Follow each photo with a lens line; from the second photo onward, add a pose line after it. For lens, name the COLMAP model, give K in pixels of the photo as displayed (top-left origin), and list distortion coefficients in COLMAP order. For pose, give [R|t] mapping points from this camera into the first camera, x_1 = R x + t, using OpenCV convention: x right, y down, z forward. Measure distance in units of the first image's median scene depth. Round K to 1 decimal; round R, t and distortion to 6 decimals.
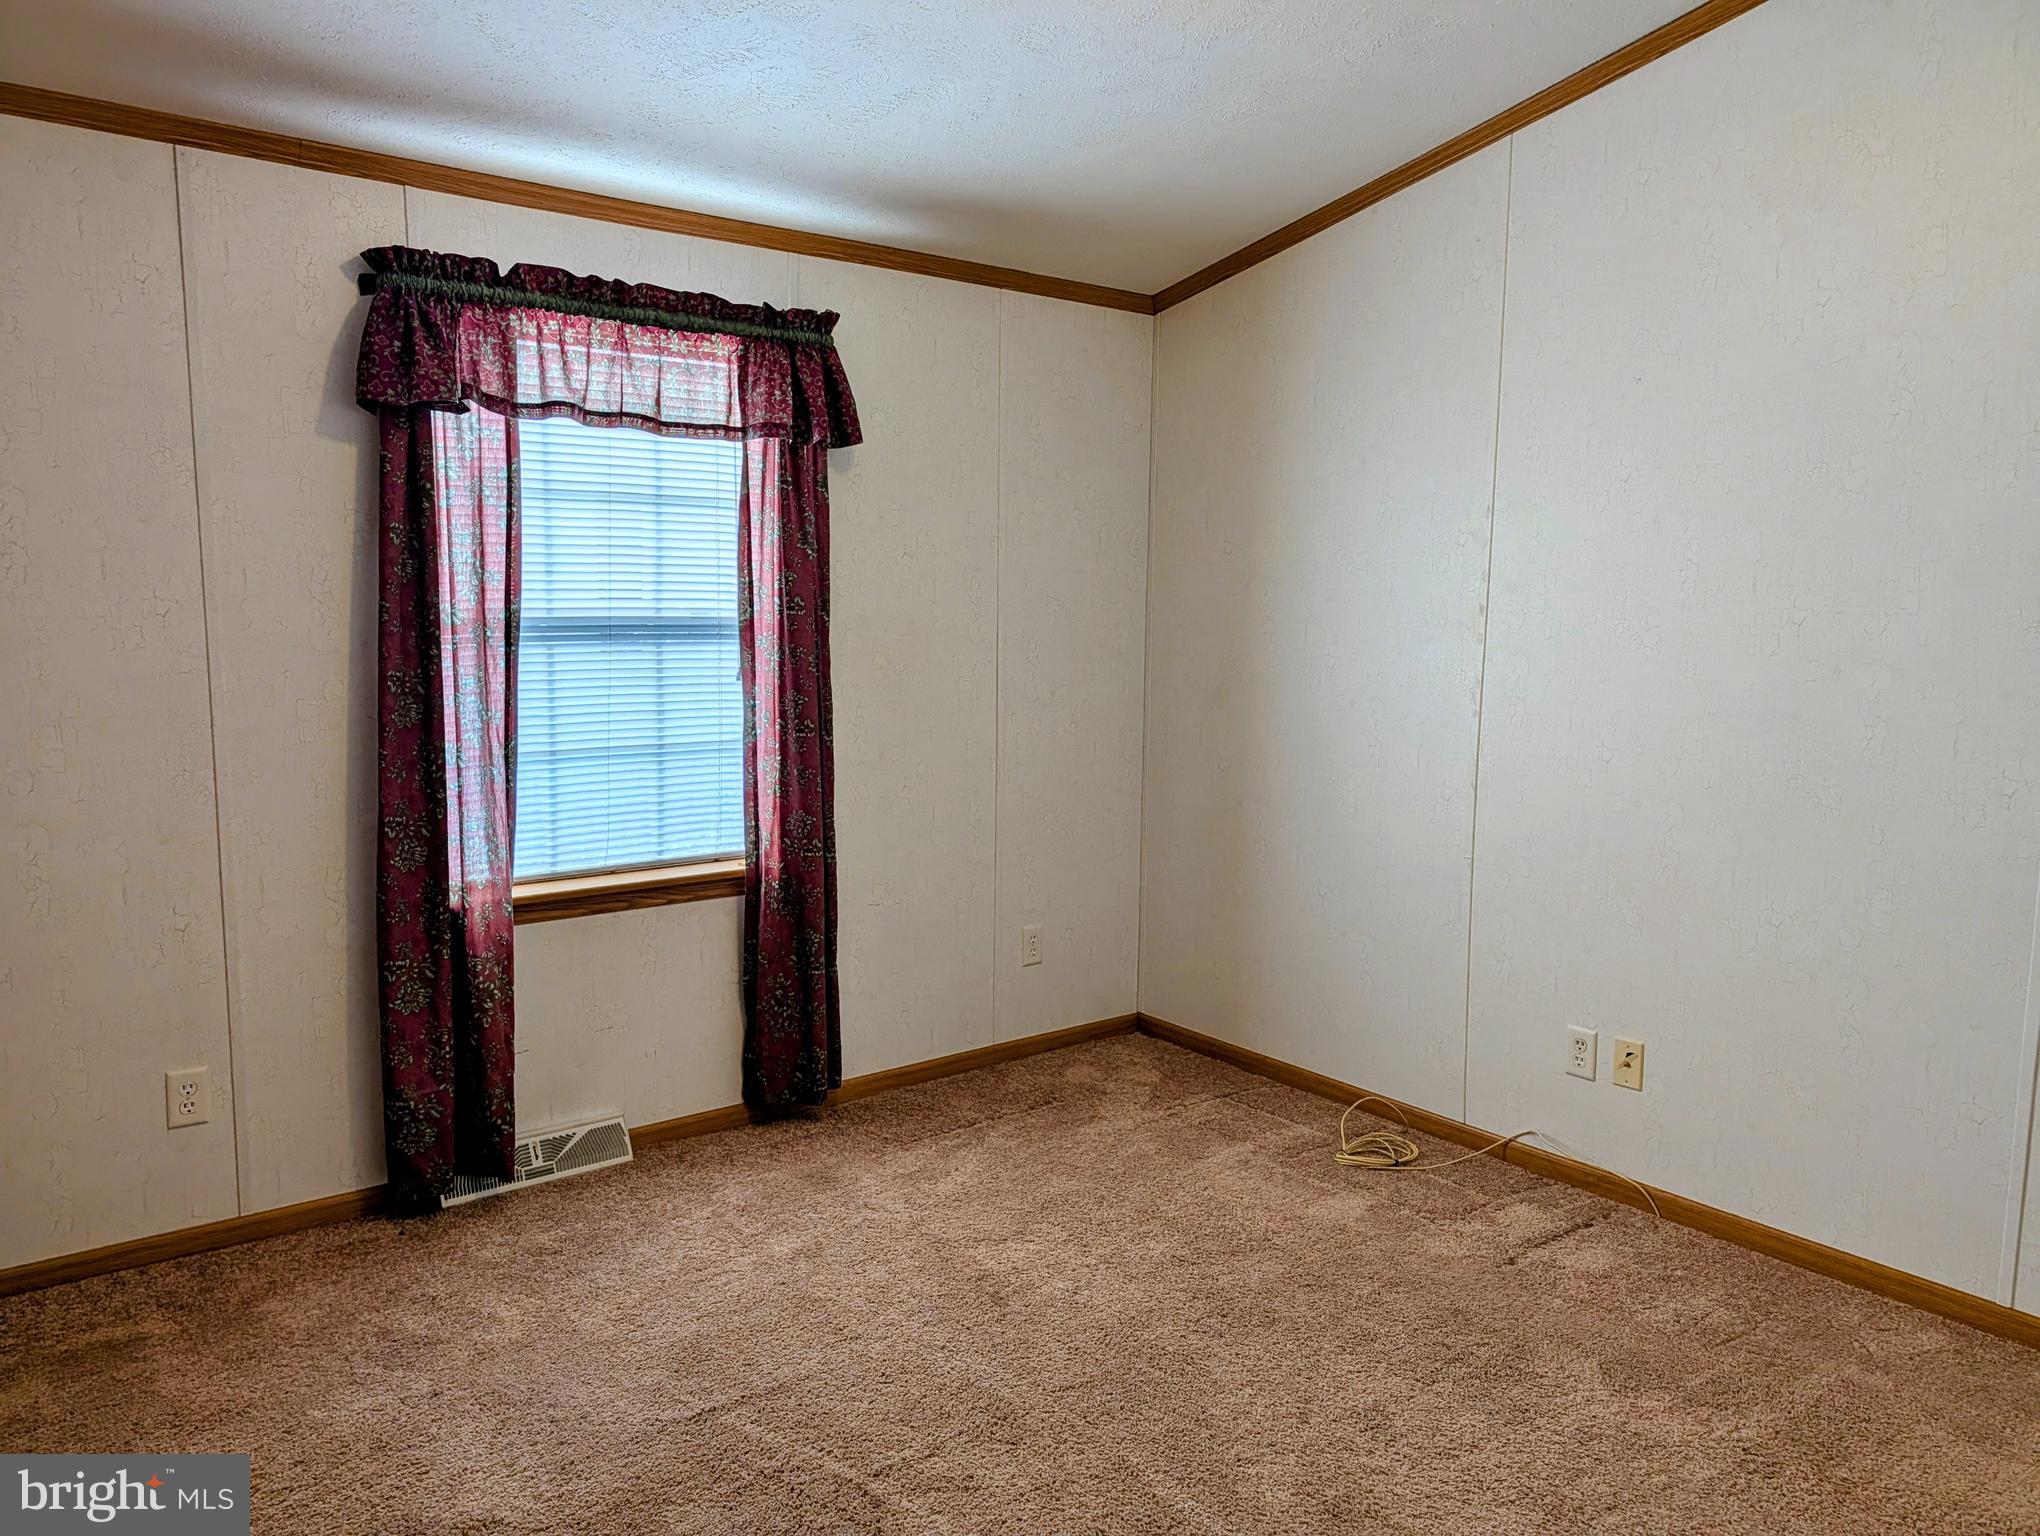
lens RADIAL K [[1488.3, 0, 1025.4], [0, 1488.3, 778.8], [0, 0, 1]] dist [0.022980, -0.020659]
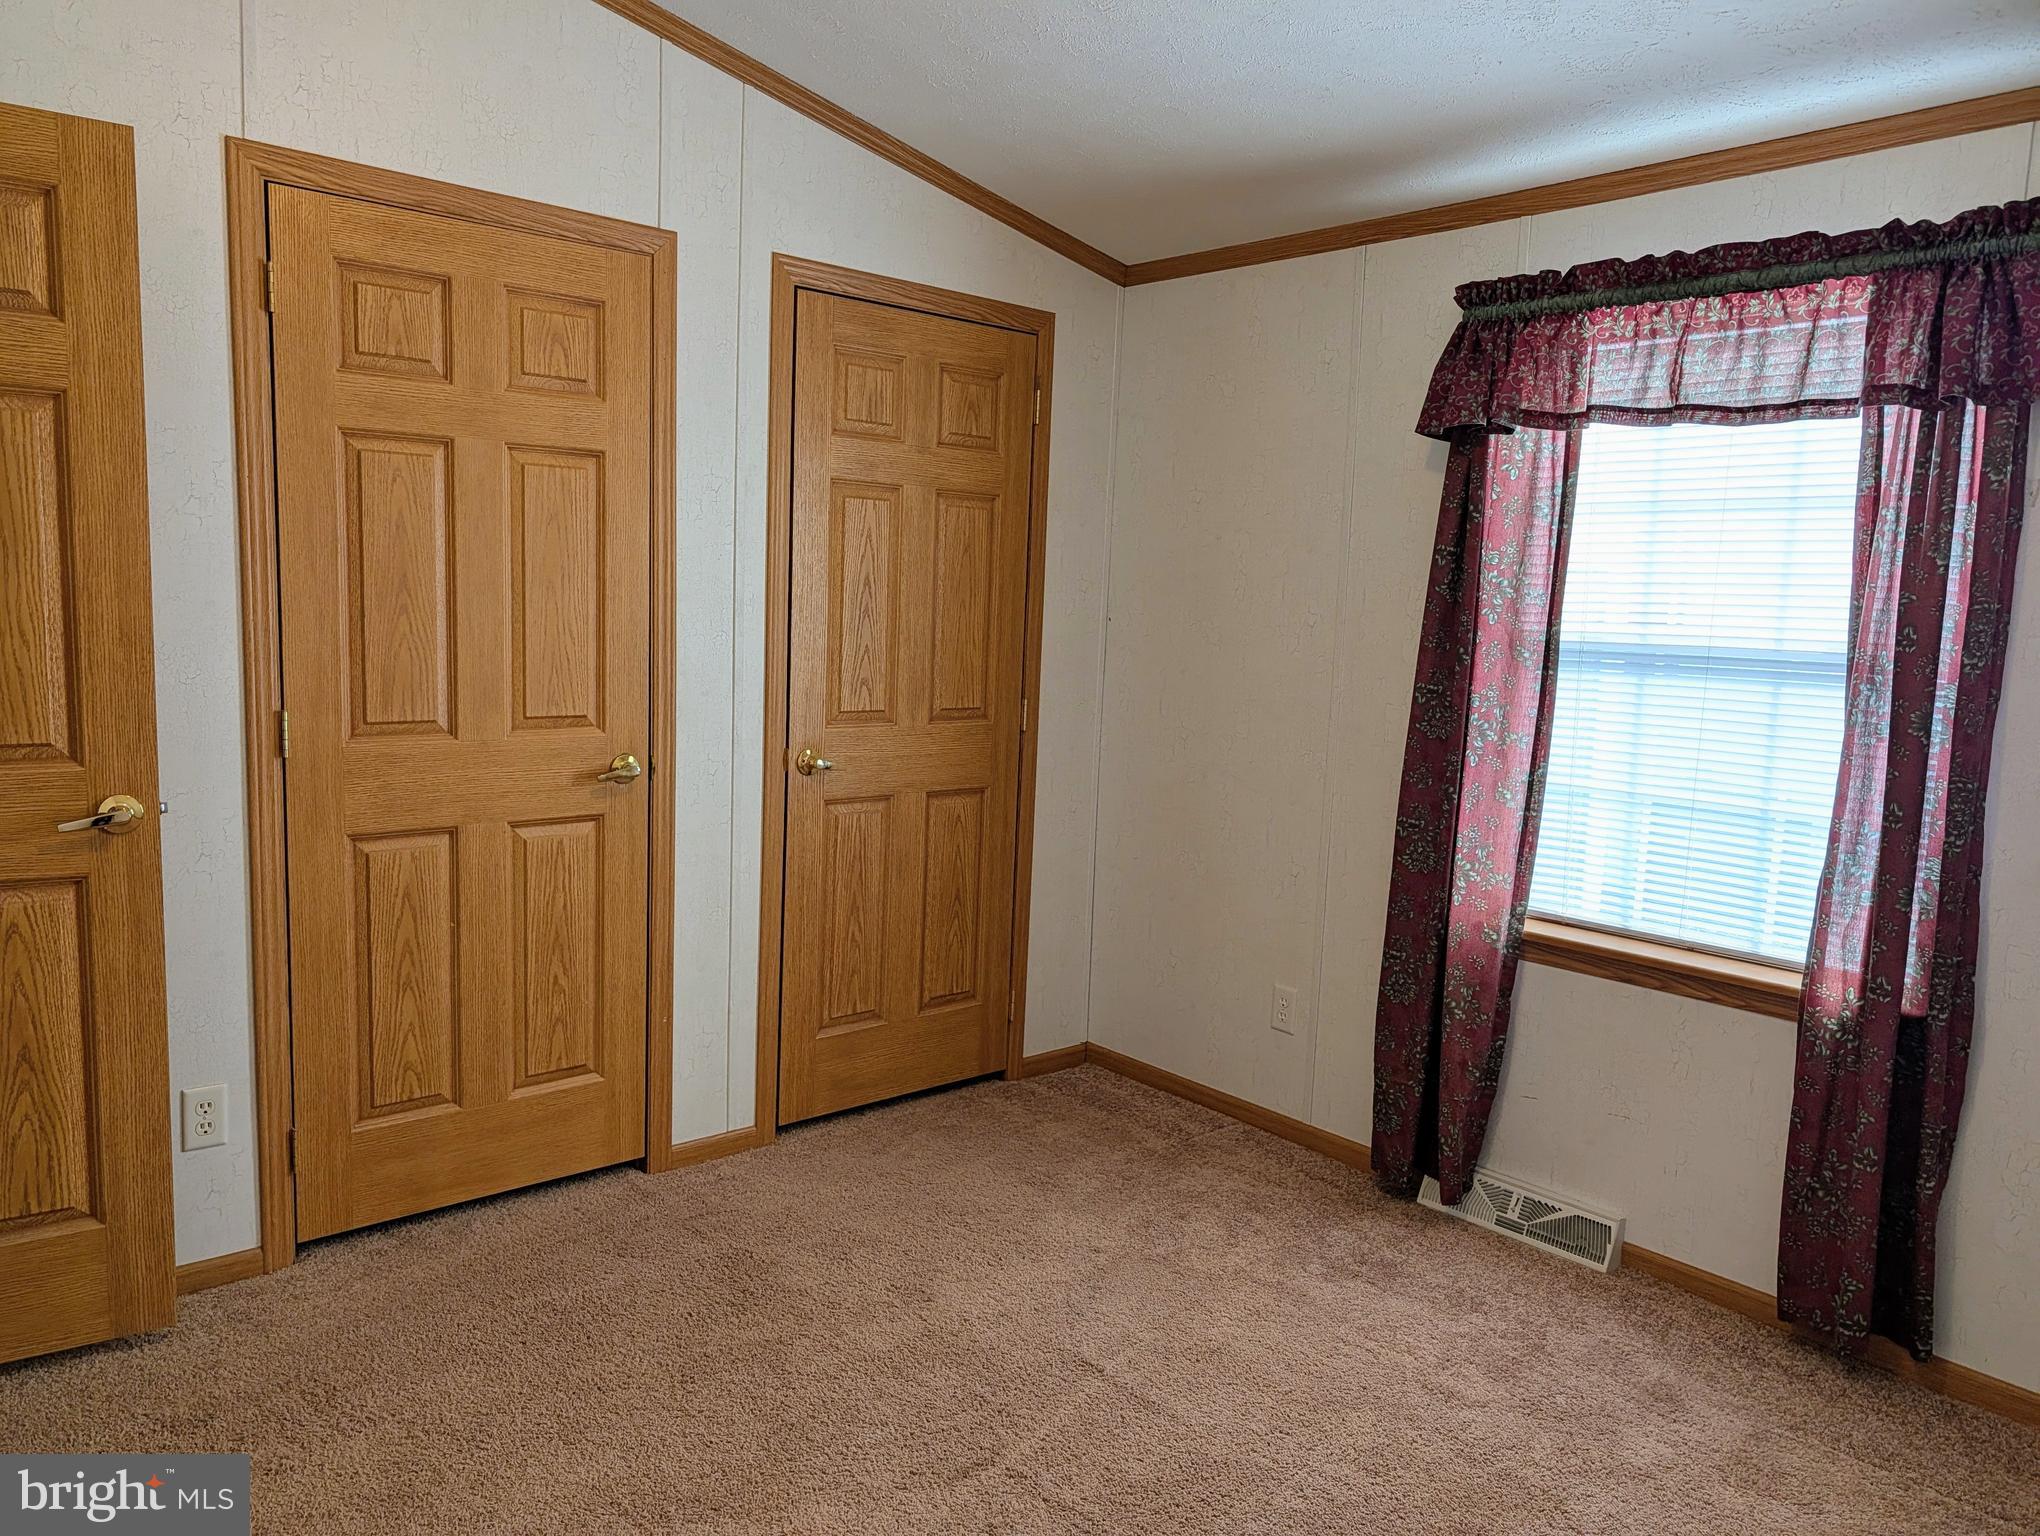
lens RADIAL K [[1488.3, 0, 1034.6], [0, 1488.3, 782.6], [0, 0, 1]] dist [0.022980, -0.020659]
pose [[0.043416, 0.113175, -0.992626, 0.582712], [-0.160658, 0.981423, 0.104871, -0.064072], [0.986055, 0.154921, 0.060792, 0.615021]]
